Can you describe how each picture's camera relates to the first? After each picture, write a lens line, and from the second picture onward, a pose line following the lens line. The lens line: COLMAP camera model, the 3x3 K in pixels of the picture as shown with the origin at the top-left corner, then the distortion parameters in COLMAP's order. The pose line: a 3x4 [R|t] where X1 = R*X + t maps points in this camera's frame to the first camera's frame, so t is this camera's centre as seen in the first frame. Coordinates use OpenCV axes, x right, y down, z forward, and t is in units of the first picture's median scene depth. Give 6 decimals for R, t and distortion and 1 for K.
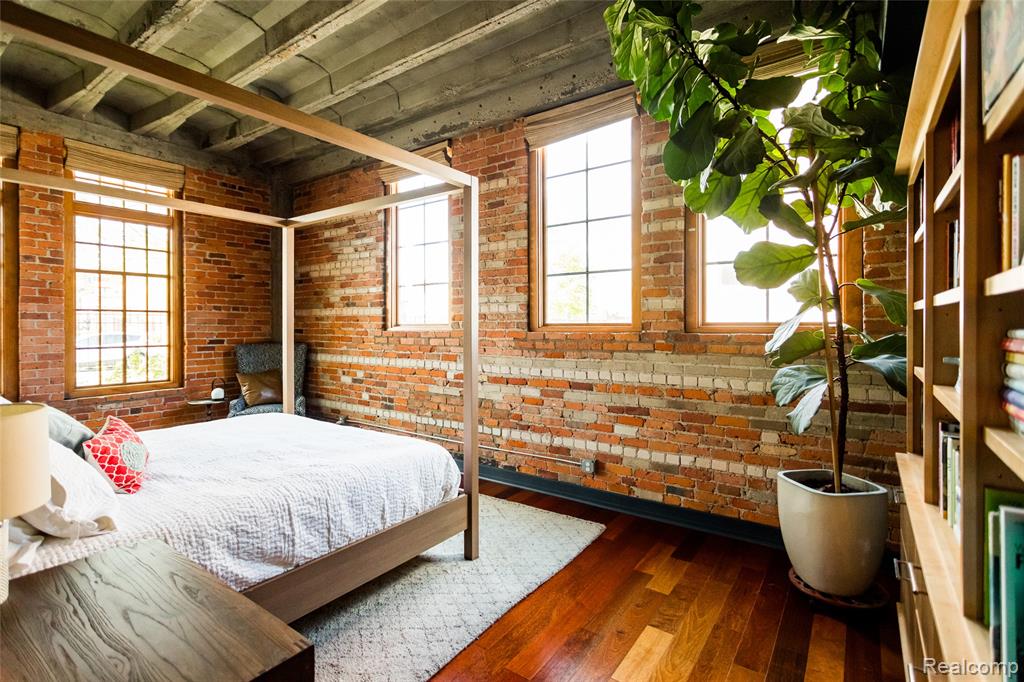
lens RADIAL K [[491.3, 0, 509.9], [0, 491.3, 321.5], [0, 0, 1]] dist [-0.001037, -0.000057]
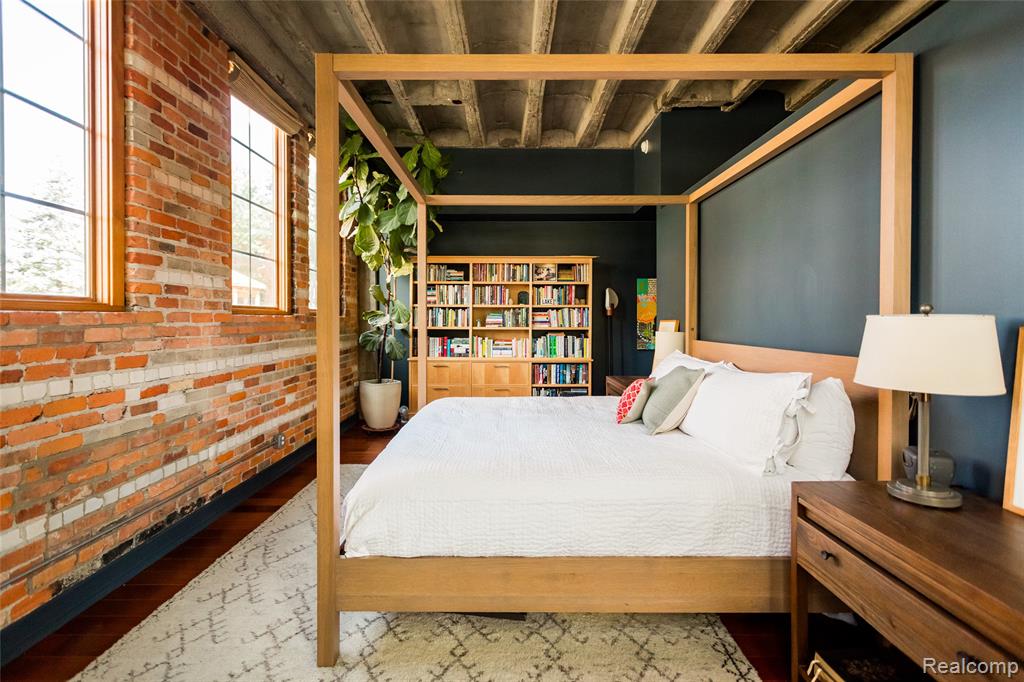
lens RADIAL K [[491.3, 0, 509.9], [0, 491.3, 321.5], [0, 0, 1]] dist [-0.001037, -0.000057]
pose [[-0.588807, -0.000863, 0.808273, -0.862694], [-0.002388, 0.999997, -0.000672, 0.031195], [-0.808270, -0.002326, -0.588808, 1.064529]]
